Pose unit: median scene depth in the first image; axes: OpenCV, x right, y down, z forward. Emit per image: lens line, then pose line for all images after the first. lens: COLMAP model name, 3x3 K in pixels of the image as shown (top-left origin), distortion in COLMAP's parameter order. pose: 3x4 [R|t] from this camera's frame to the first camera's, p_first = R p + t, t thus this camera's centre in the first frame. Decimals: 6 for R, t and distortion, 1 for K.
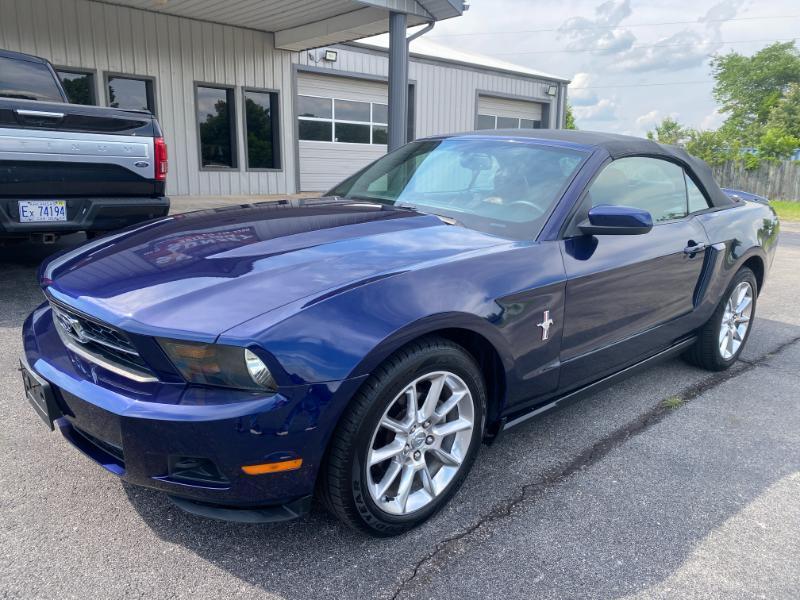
lens RADIAL K [[612.9, 0, 404.2], [0, 612.9, 297.0], [0, 0, 1]] dist [0.019160, -0.015814]
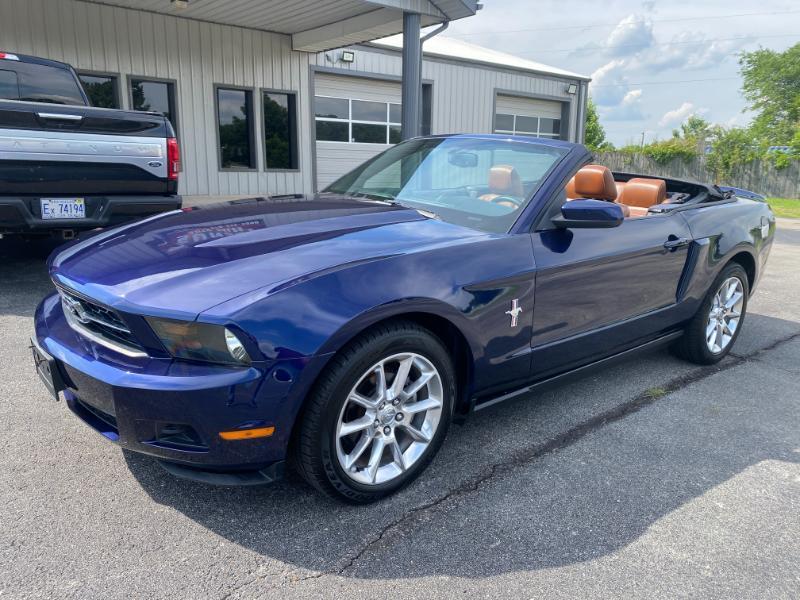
lens RADIAL K [[612.9, 0, 395.9], [0, 612.9, 305.6], [0, 0, 1]] dist [0.019160, -0.015814]
pose [[0.998726, 0.007547, -0.049899, 0.056720], [-0.006923, 0.999896, 0.012669, 0.015474], [0.049990, -0.012308, 0.998674, -0.047567]]
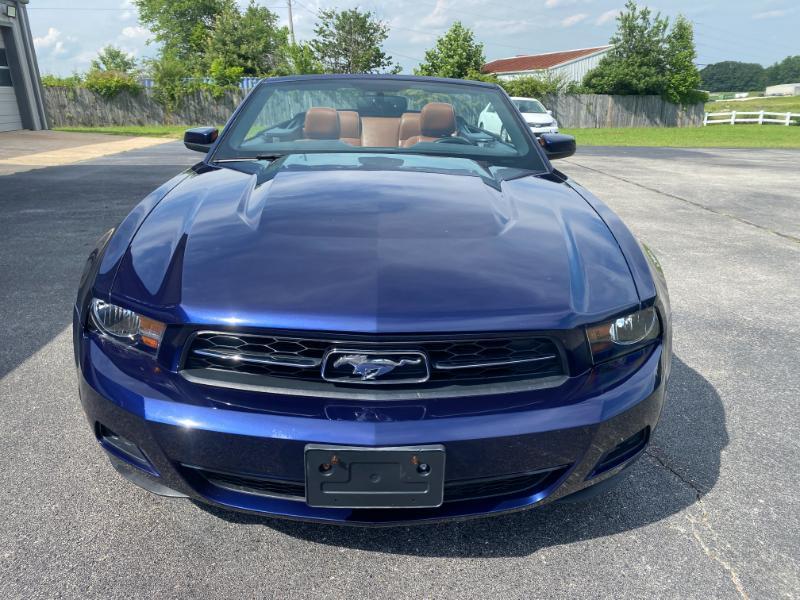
lens RADIAL K [[612.9, 0, 392.4], [0, 612.9, 305.6], [0, 0, 1]] dist [0.019160, -0.015814]
pose [[0.665318, -0.280676, 0.691790, -0.634417], [0.198208, 0.959790, 0.198787, -0.105223], [-0.719768, 0.004862, 0.694197, 0.314967]]
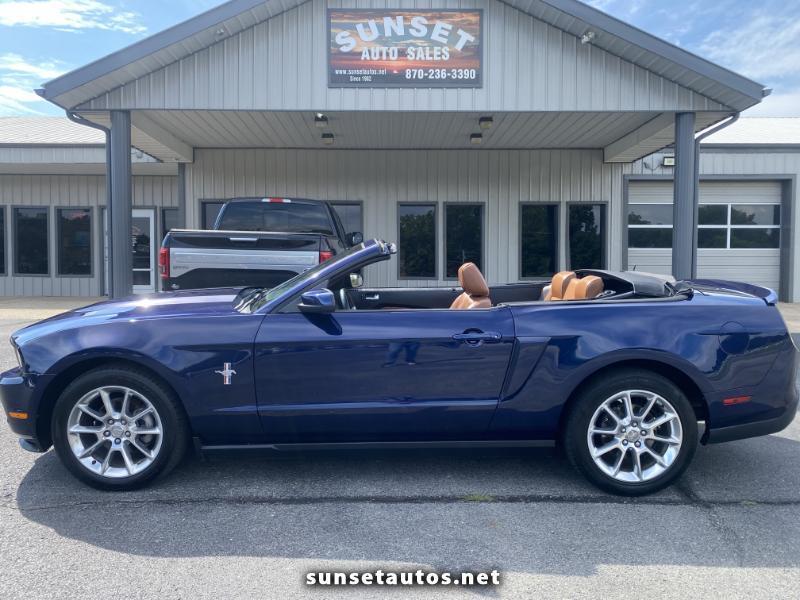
lens RADIAL K [[634.9, 0, 397.8], [0, 634.9, 304.6], [0, 0, 1]] dist [0.019809, -0.018154]
pose [[0.736585, 0.017094, -0.676129, 1.046007], [-0.132218, 0.984032, -0.119161, 0.009660], [0.663296, 0.177168, 0.727083, 0.146895]]
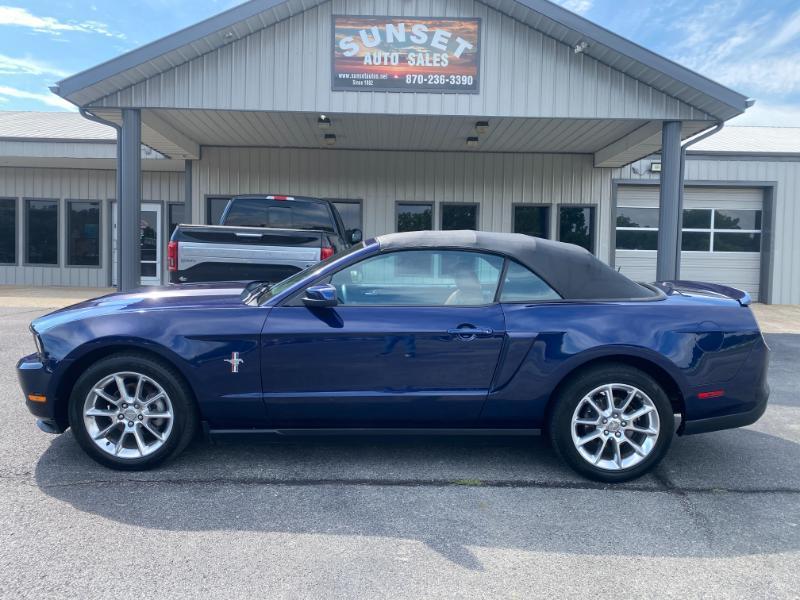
lens RADIAL K [[612.9, 0, 398.3], [0, 612.9, 303.5], [0, 0, 1]] dist [0.019160, -0.015814]
pose [[0.740931, 0.034079, -0.670716, 1.063758], [-0.148160, 0.982399, -0.113755, 0.012652], [0.655034, 0.183658, 0.732939, 0.121984]]
